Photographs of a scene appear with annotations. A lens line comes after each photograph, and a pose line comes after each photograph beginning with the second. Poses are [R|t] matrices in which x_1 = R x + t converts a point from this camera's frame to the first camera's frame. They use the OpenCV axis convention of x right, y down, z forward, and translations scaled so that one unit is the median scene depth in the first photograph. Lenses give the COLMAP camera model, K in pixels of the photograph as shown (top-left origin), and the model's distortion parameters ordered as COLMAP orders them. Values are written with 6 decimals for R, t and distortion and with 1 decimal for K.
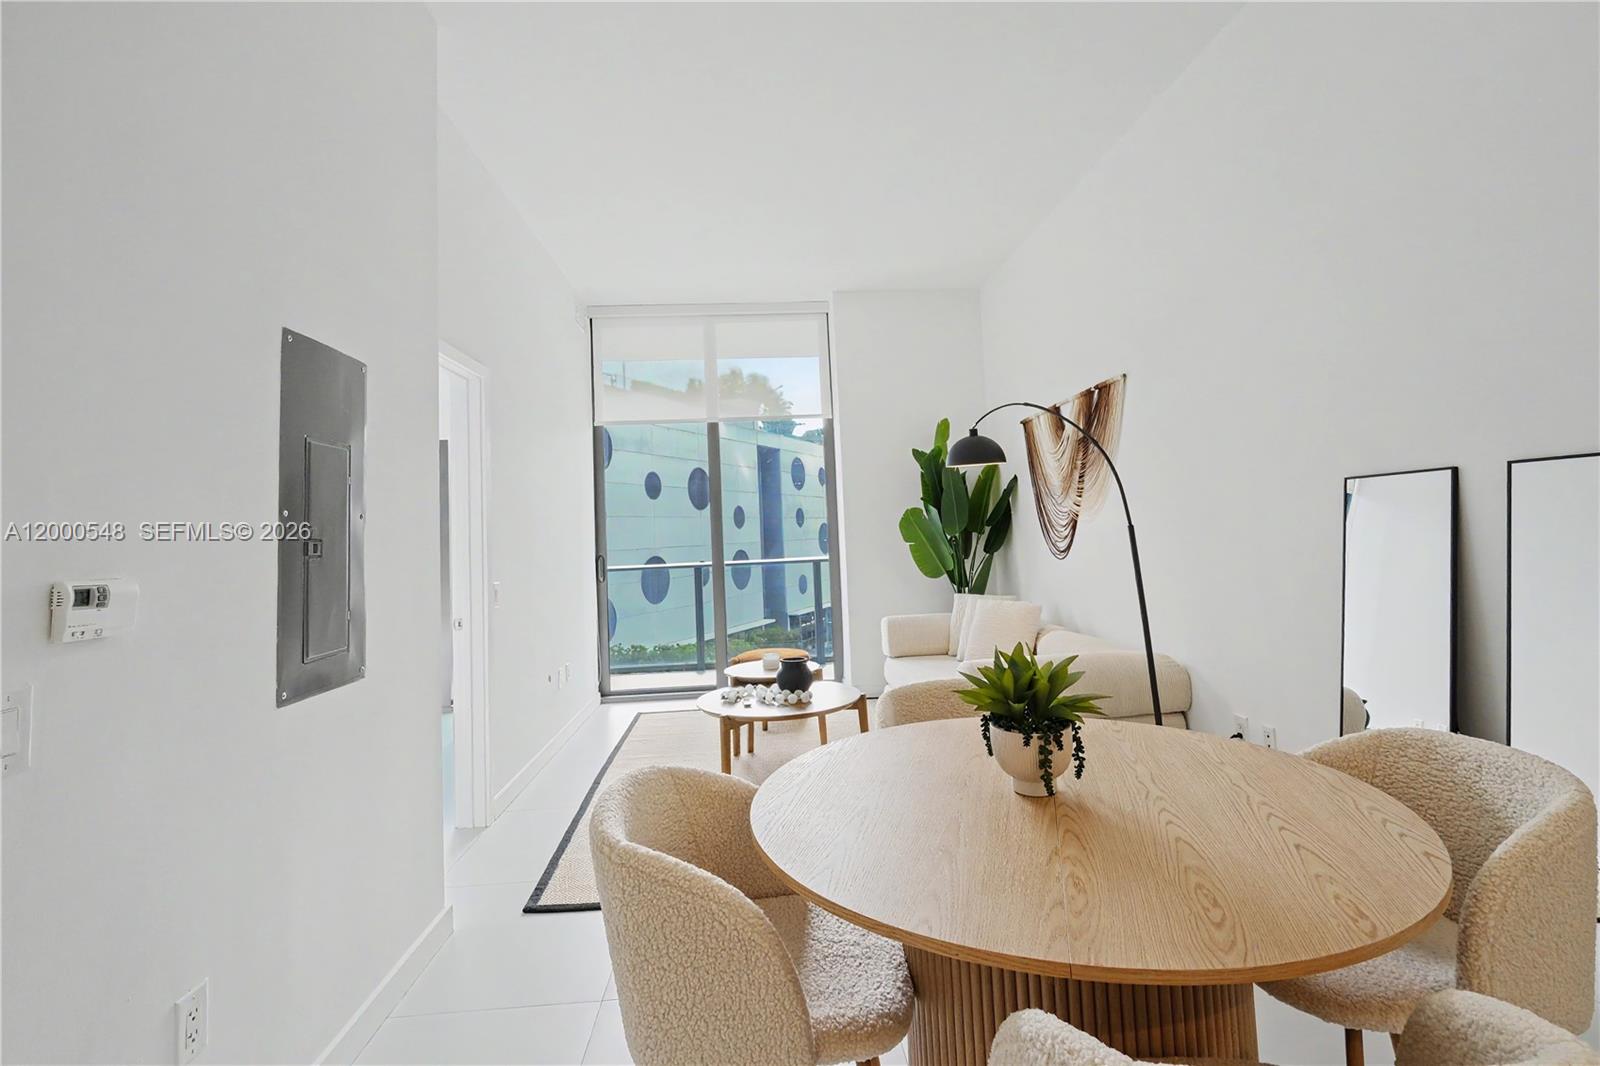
lens RADIAL K [[750.3, 0, 795.2], [0, 750.3, 471.6], [0, 0, 1]] dist [-0.001844, -0.000752]
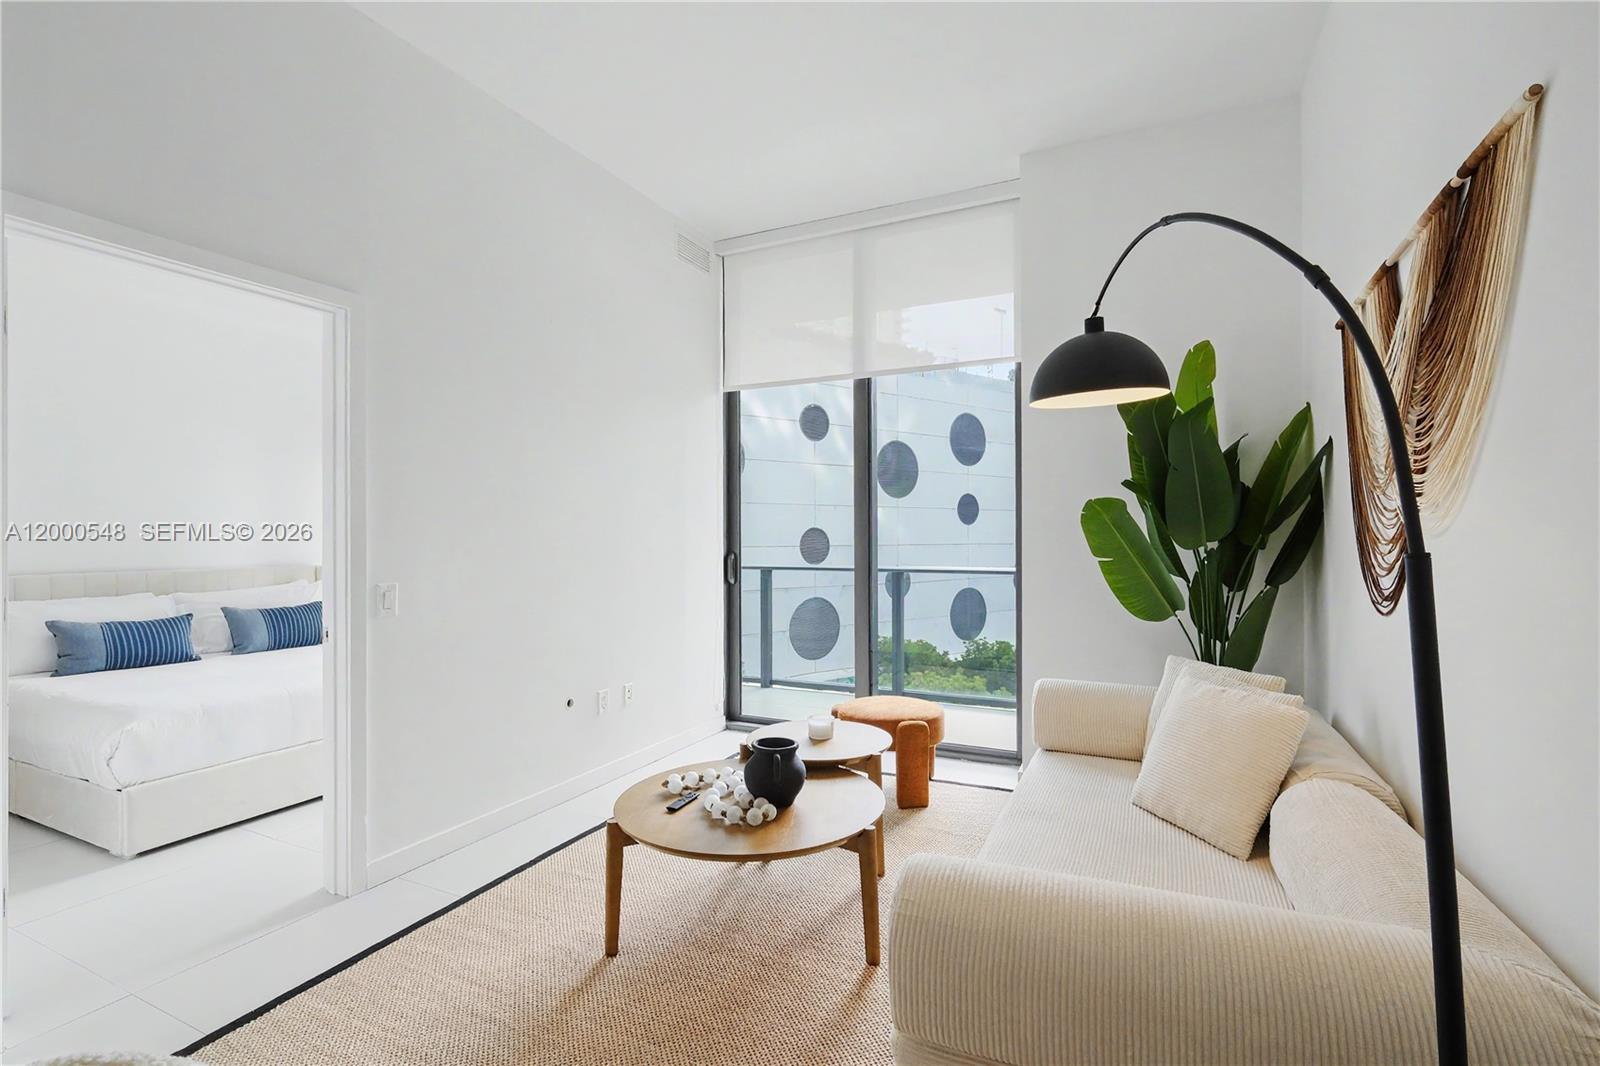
lens RADIAL K [[750.3, 0, 785.7], [0, 750.3, 525.8], [0, 0, 1]] dist [-0.001844, -0.000752]
pose [[0.872121, 0.033688, -0.488130, 0.224905], [0.006016, 0.996813, 0.079544, 0.023258], [0.489254, -0.072309, 0.869139, 0.382814]]
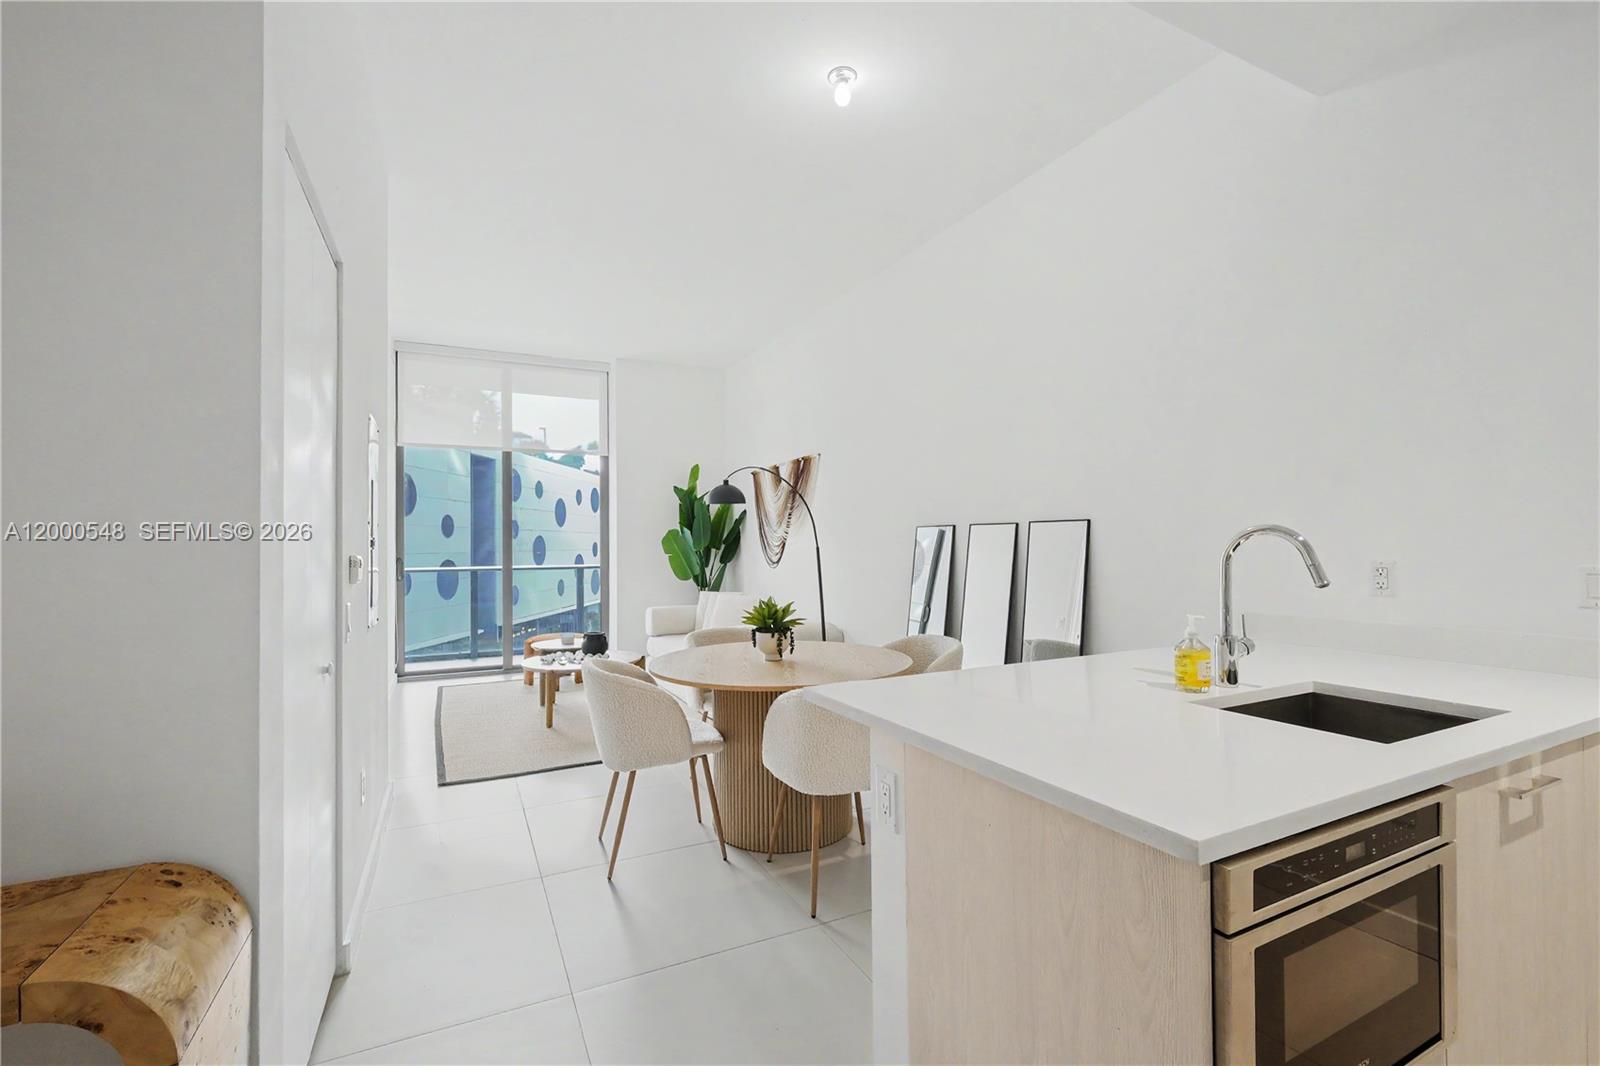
lens RADIAL K [[707.4, 0, 798.9], [0, 707.4, 527.2], [0, 0, 1]] dist [-0.003580, -0.000314]
pose [[0.923707, 0.043219, 0.380654, -0.123789], [-0.062369, 0.997325, 0.038113, -0.019294], [-0.377989, -0.058947, 0.923932, -0.284106]]
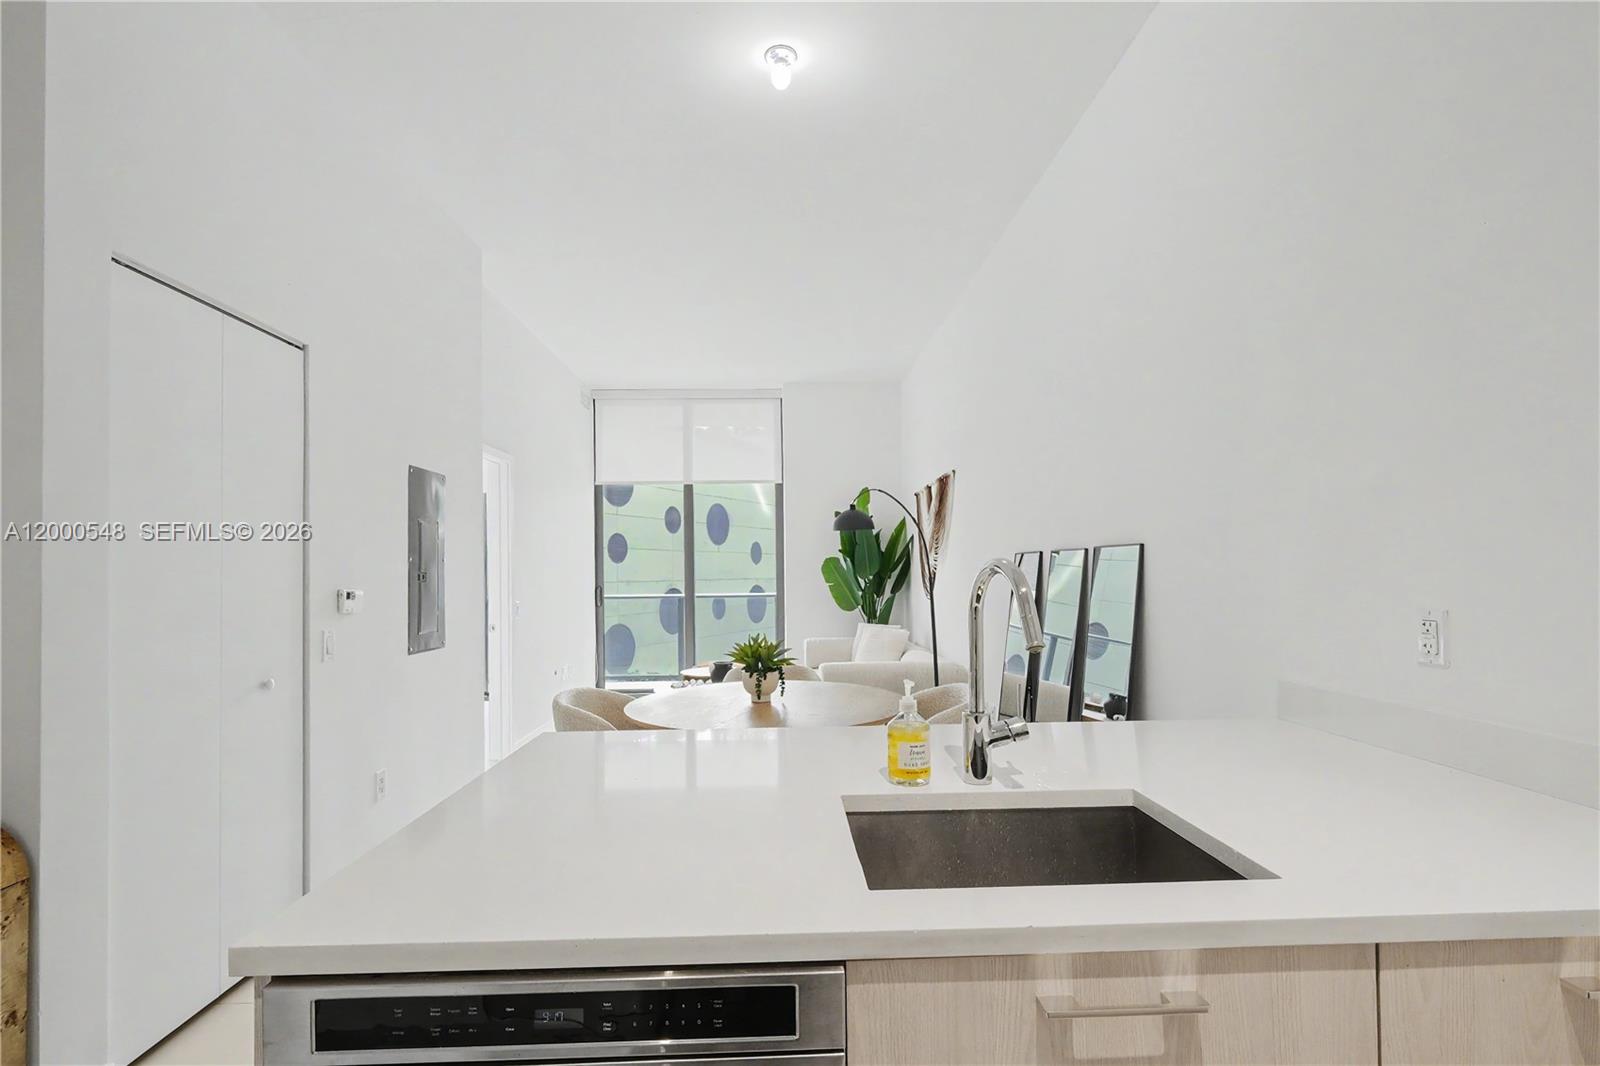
lens RADIAL K [[750.3, 0, 786.4], [0, 750.3, 553.7], [0, 0, 1]] dist [-0.001844, -0.000752]
pose [[0.998787, 0.029356, -0.039519, 0.129401], [-0.026910, 0.997771, 0.061067, -0.035540], [0.041224, -0.059929, 0.997351, -0.309770]]
